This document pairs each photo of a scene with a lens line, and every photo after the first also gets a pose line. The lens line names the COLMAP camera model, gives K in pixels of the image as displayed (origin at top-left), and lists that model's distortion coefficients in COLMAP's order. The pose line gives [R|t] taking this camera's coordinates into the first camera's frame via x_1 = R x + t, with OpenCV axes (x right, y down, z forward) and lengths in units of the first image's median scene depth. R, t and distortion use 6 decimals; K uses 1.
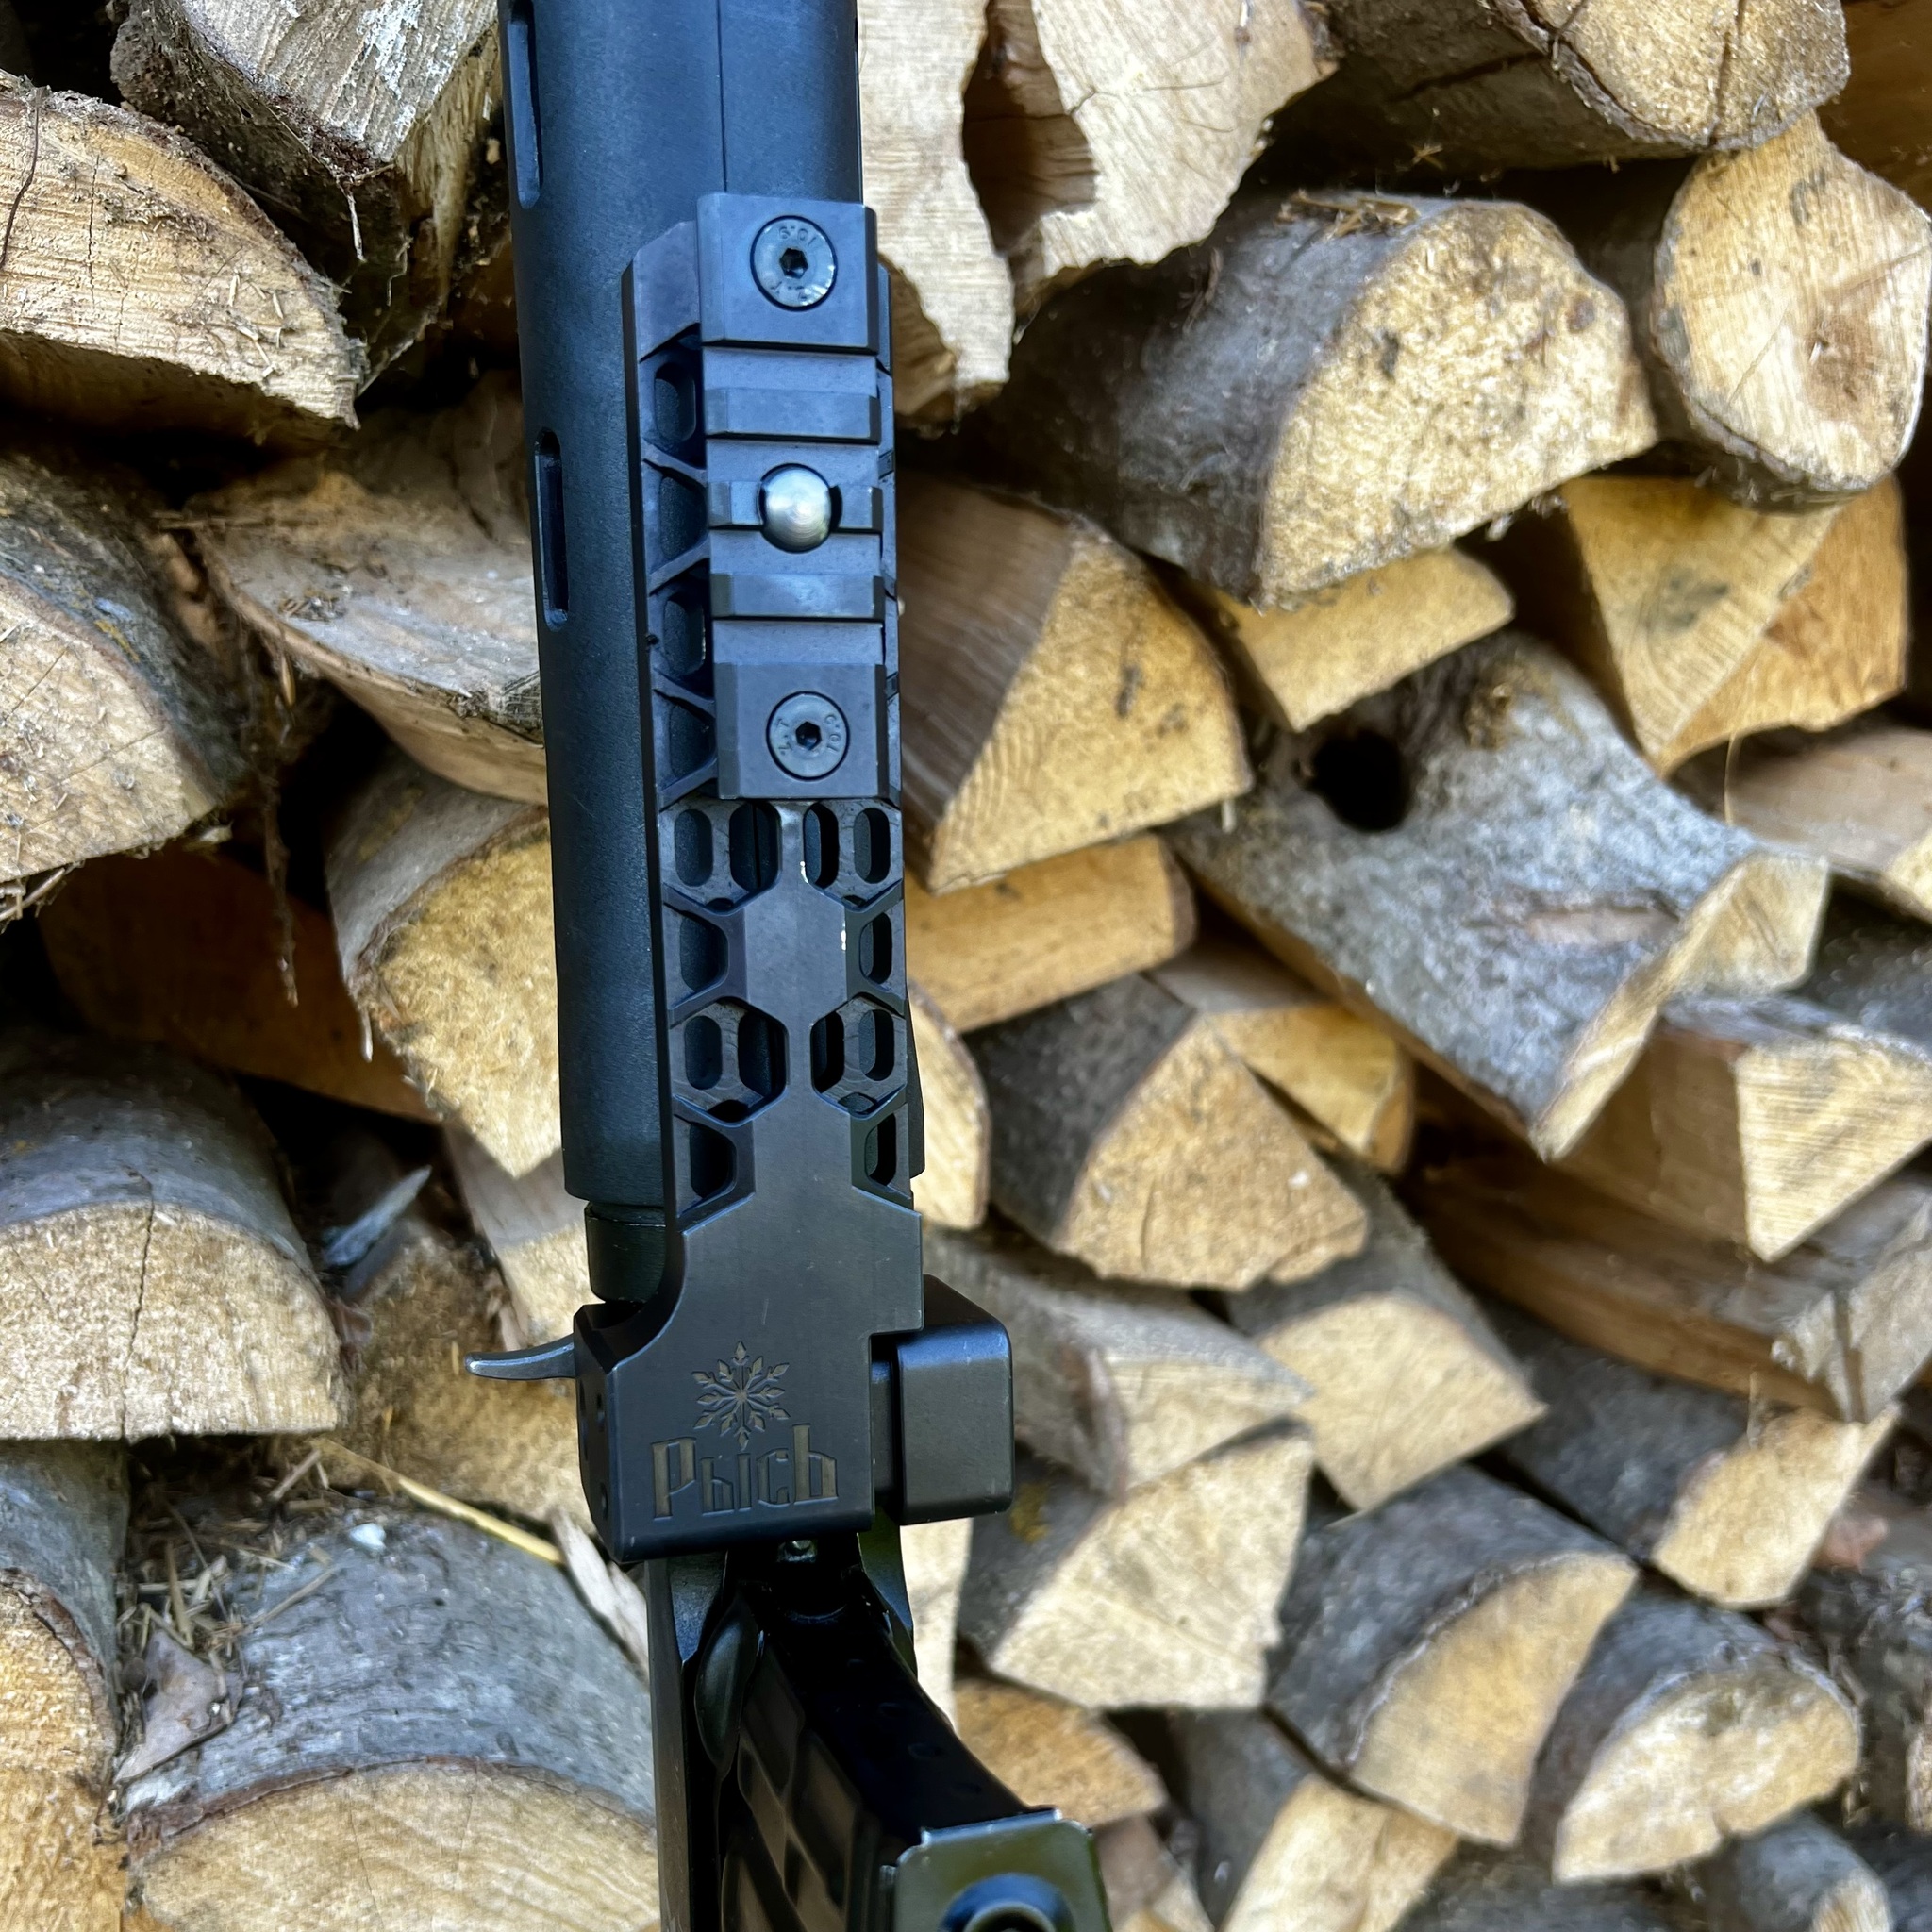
lens RADIAL K [[2020.0, 0, 923.8], [0, 2020.0, 1234.9], [0, 0, 1]] dist [-0.001813, 0.000000]
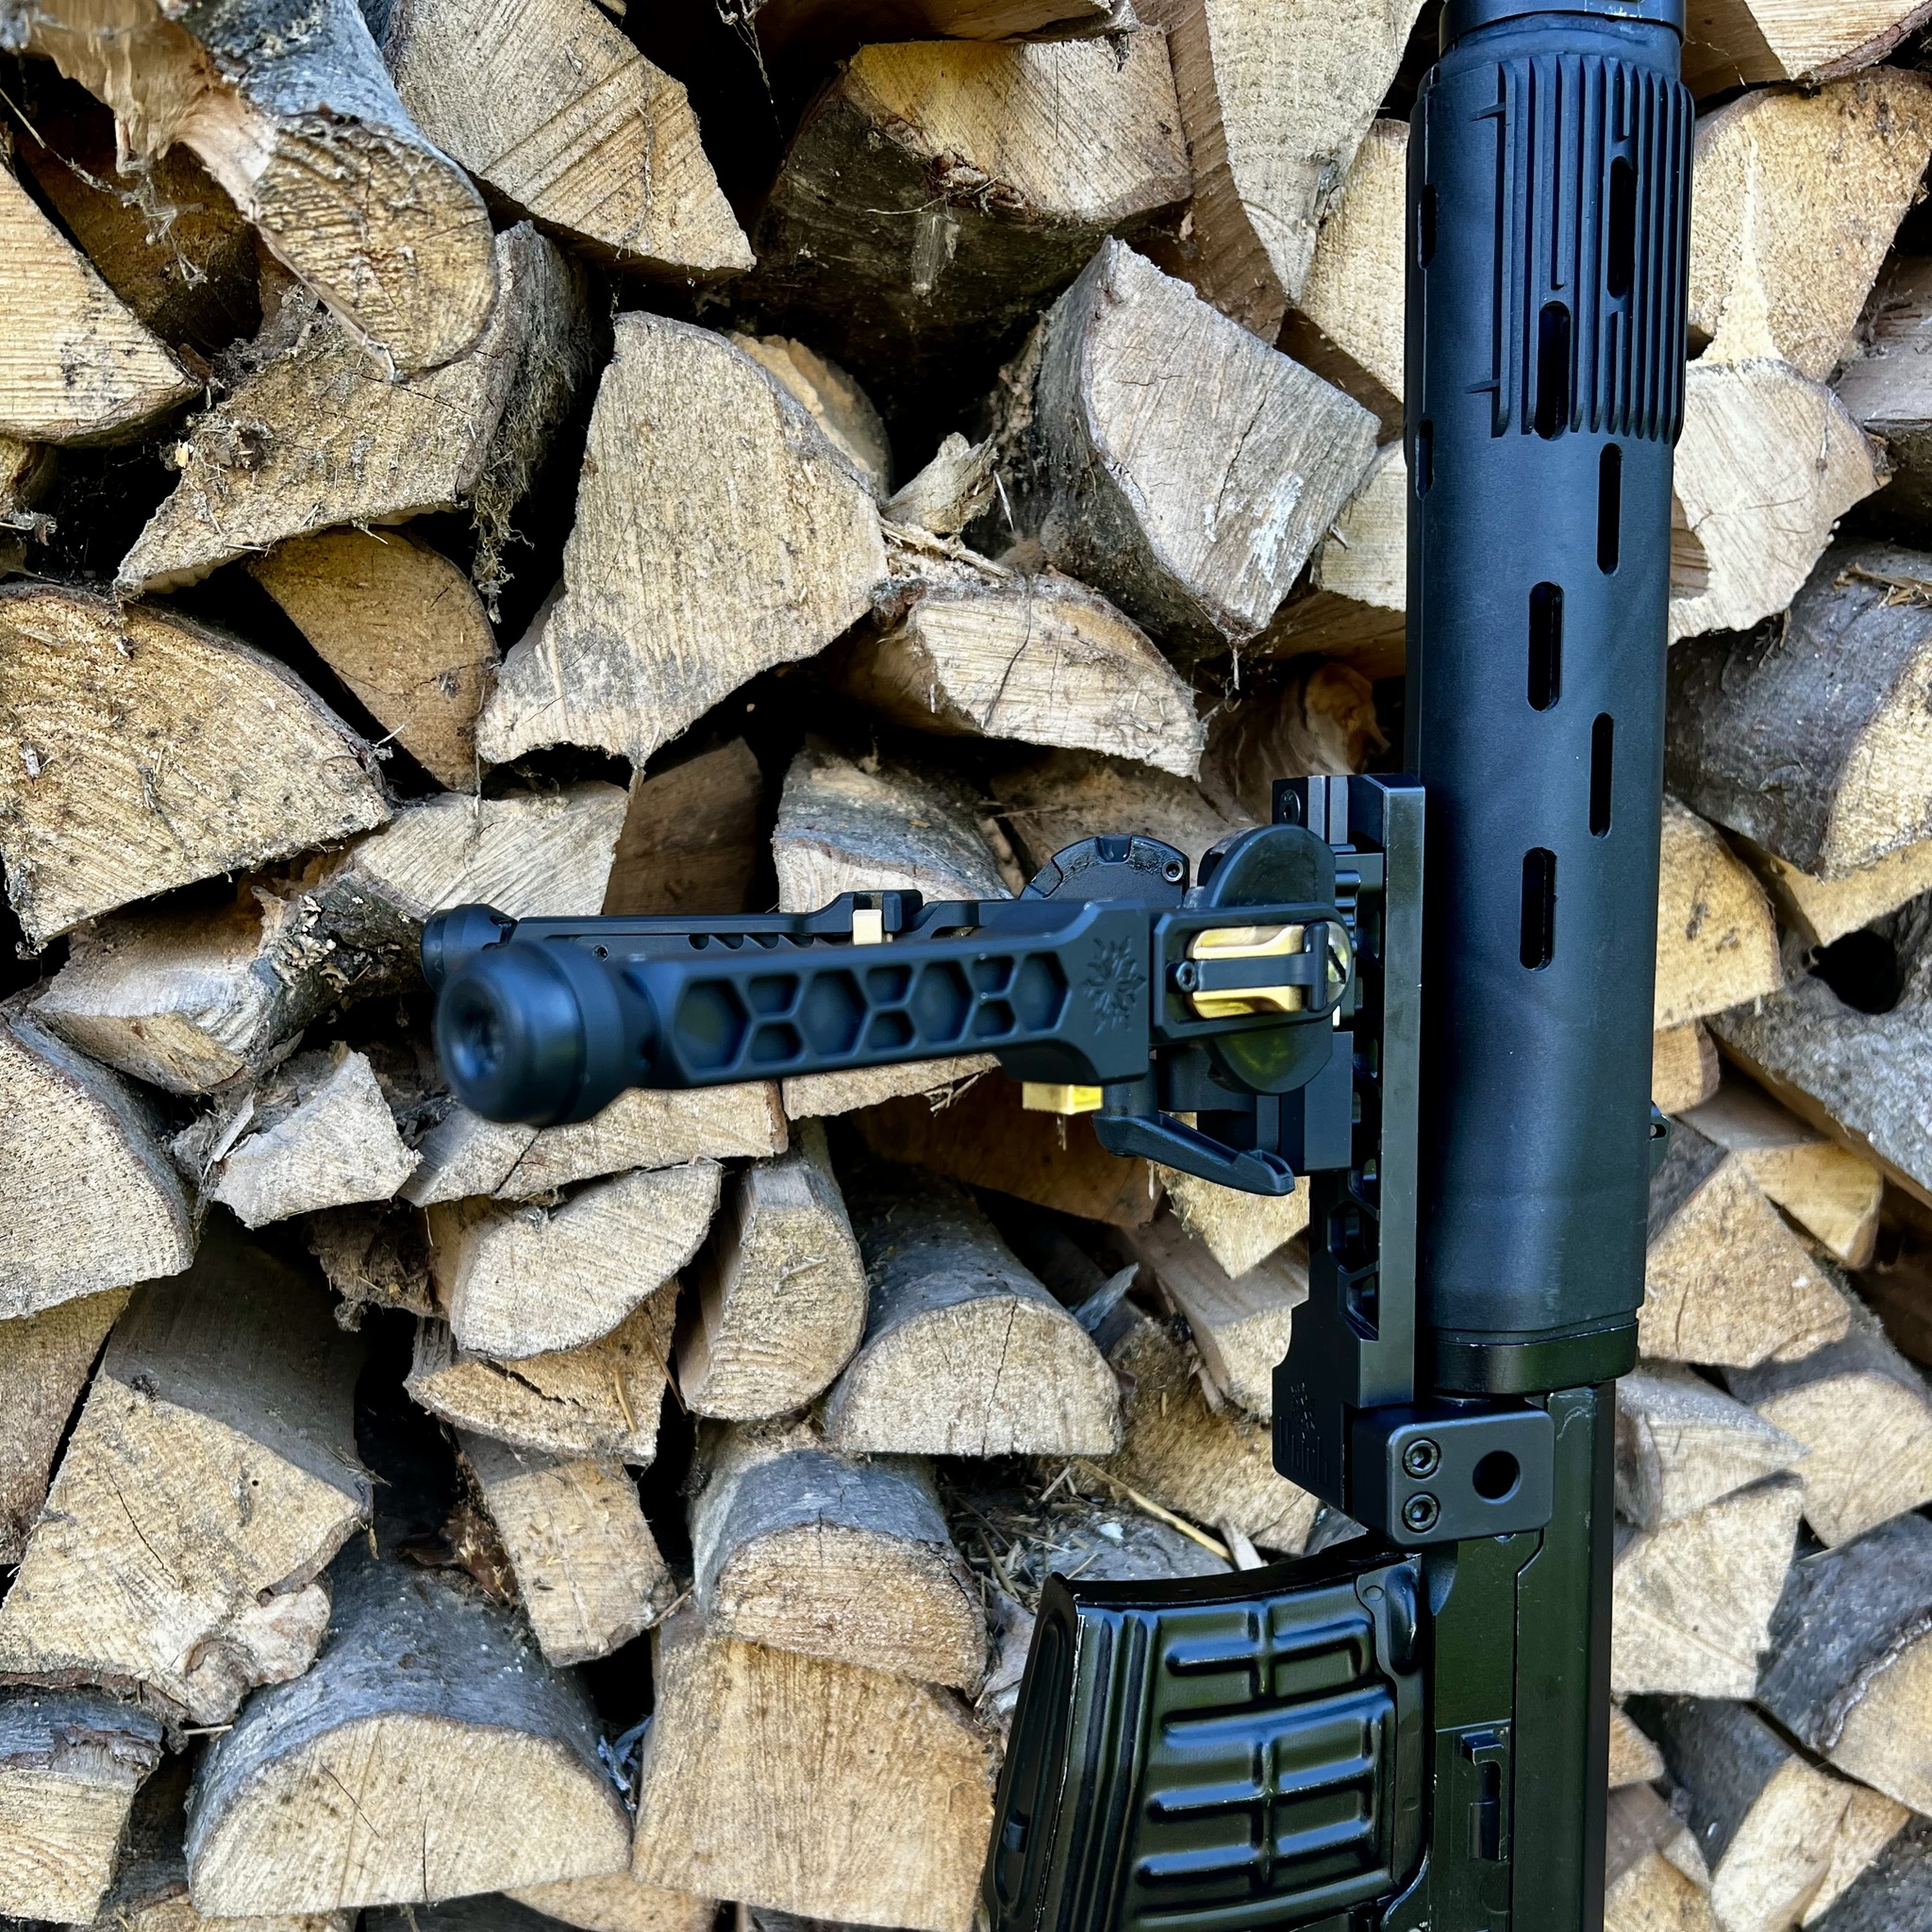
lens RADIAL K [[2020.0, 0, 899.8], [0, 2020.0, 1249.4], [0, 0, 1]] dist [-0.001813, 0.000000]
pose [[0.988840, 0.022058, -0.147338, -0.242170], [-0.022431, 0.999748, -0.000871, -0.045190], [0.147281, 0.004166, 0.989086, -0.436573]]
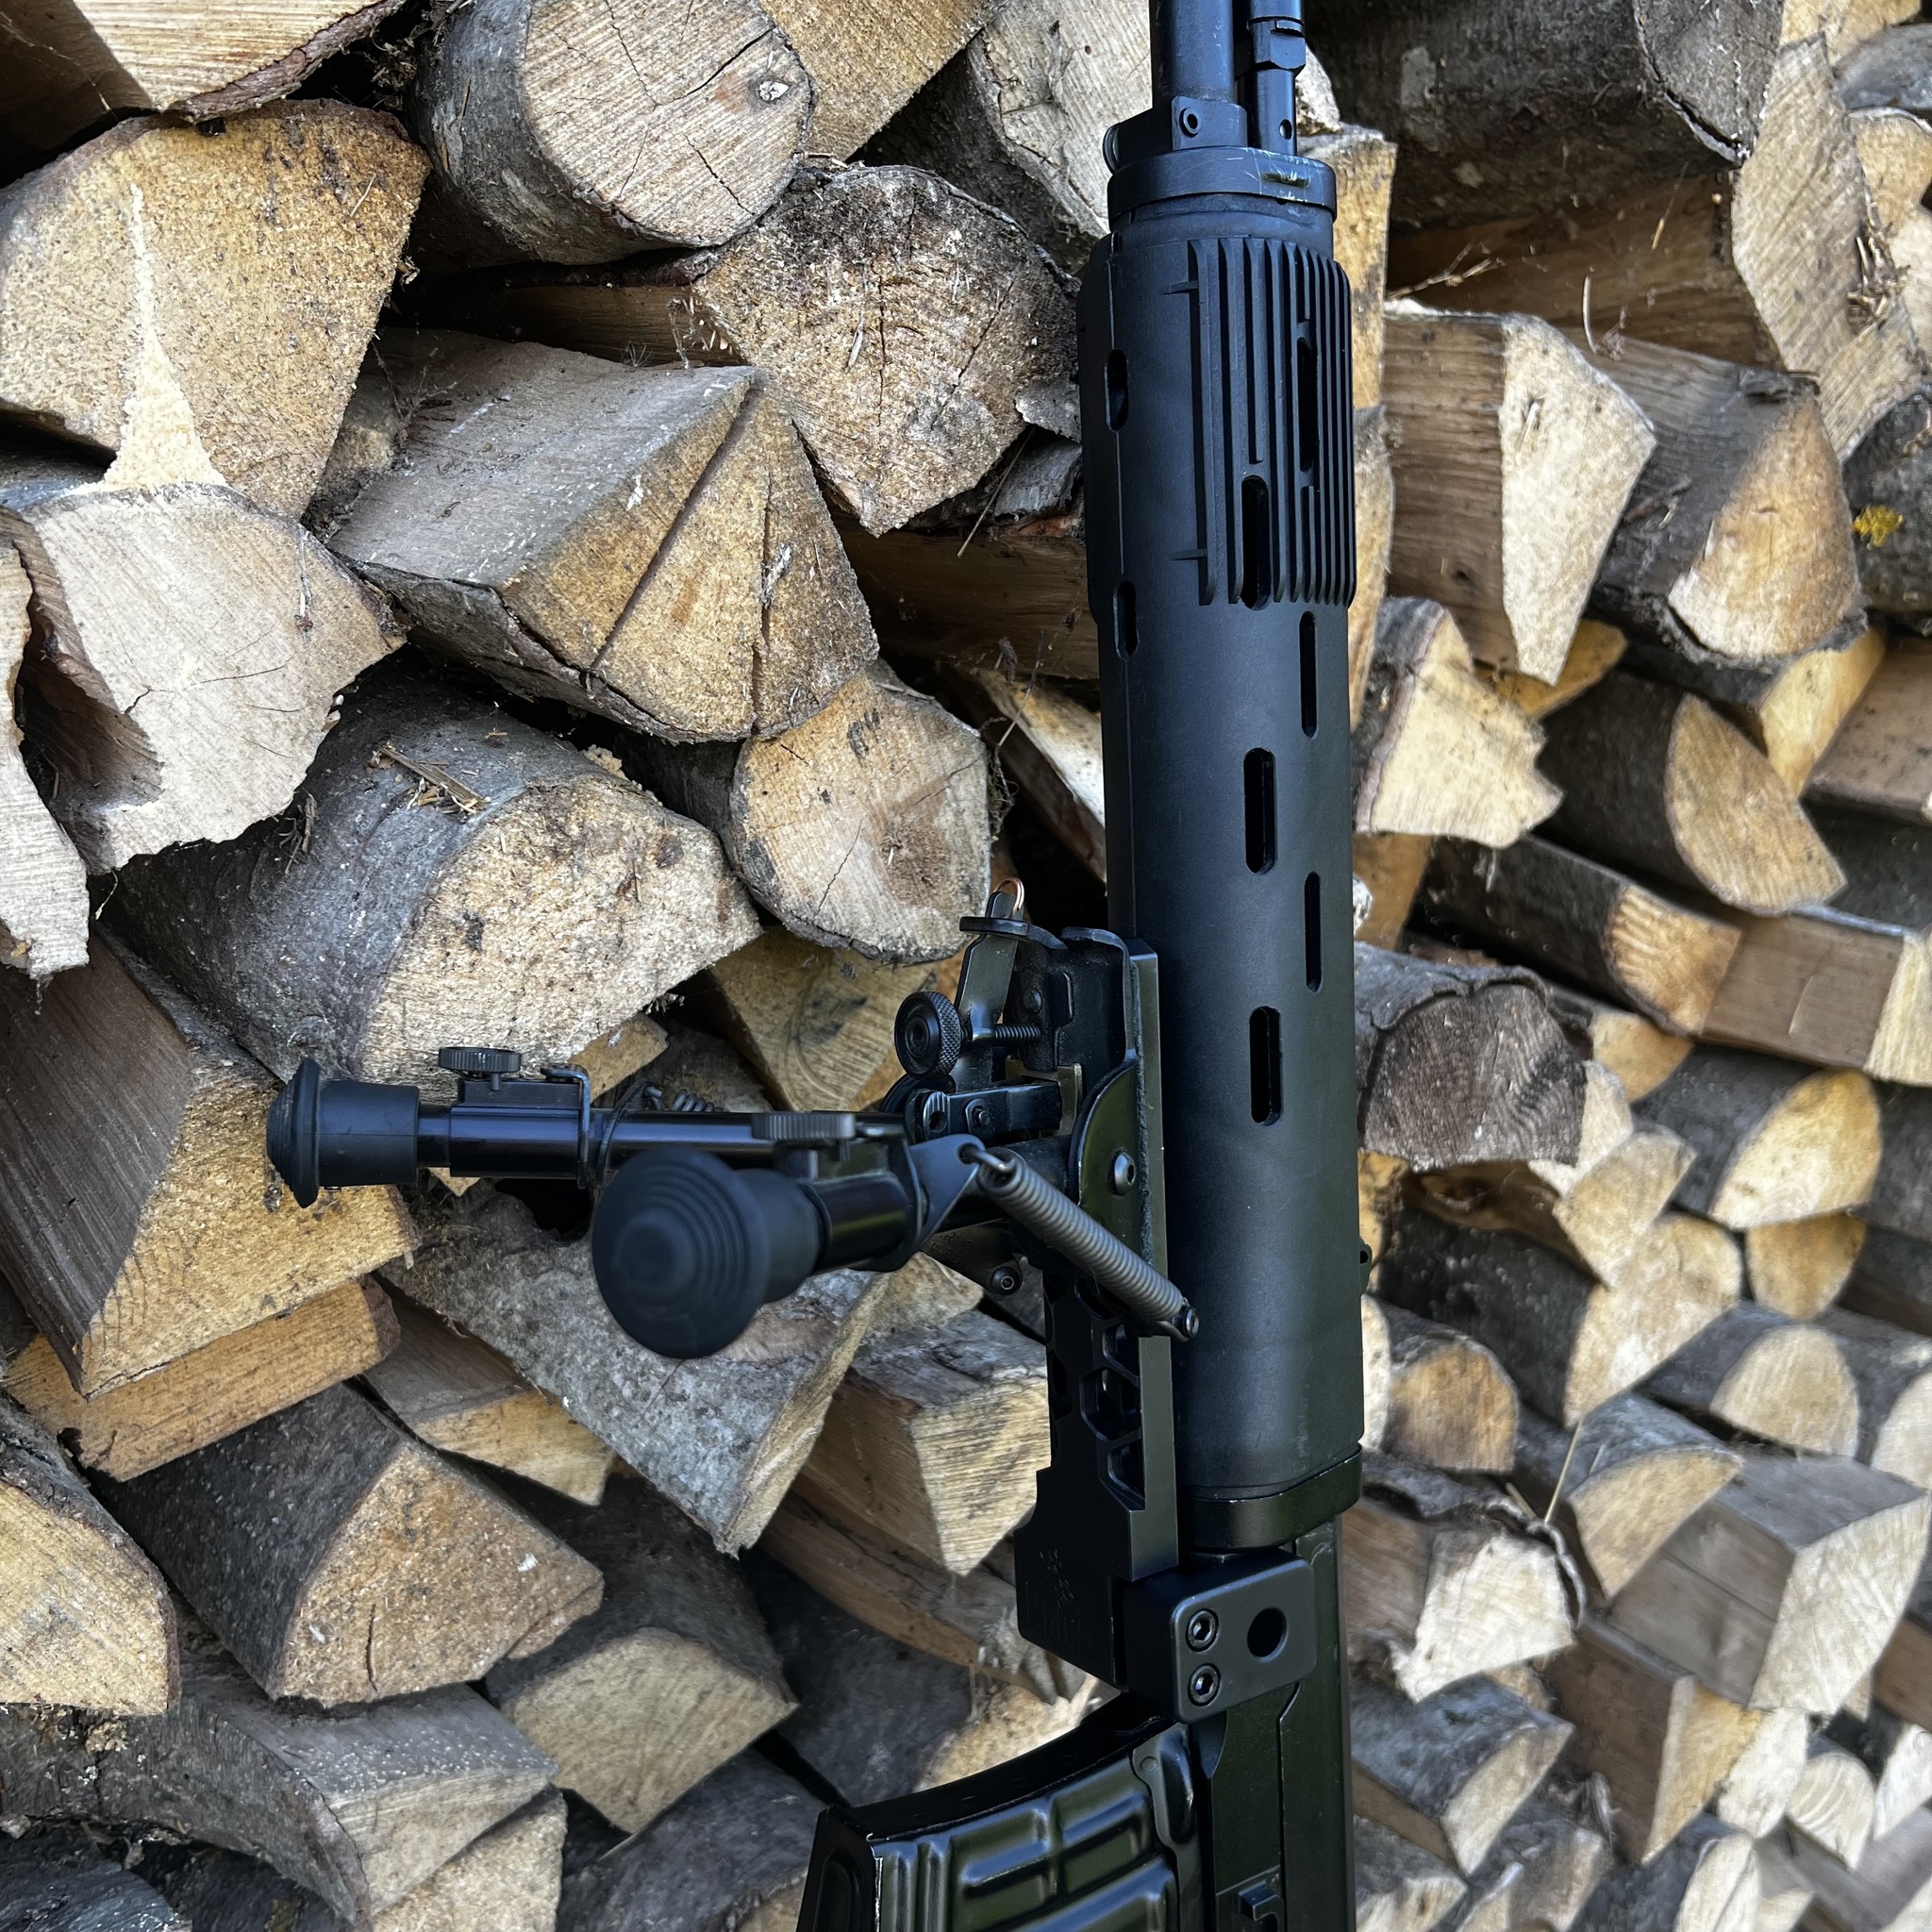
lens RADIAL K [[2020.0, 0, 988.2], [0, 2020.0, 1118.0], [0, 0, 1]] dist [-0.001813, 0.000000]
pose [[0.950825, -0.080778, 0.299008, 0.158099], [0.085250, 0.996358, -0.001918, -0.304631], [-0.297764, 0.027314, 0.954249, -0.077274]]
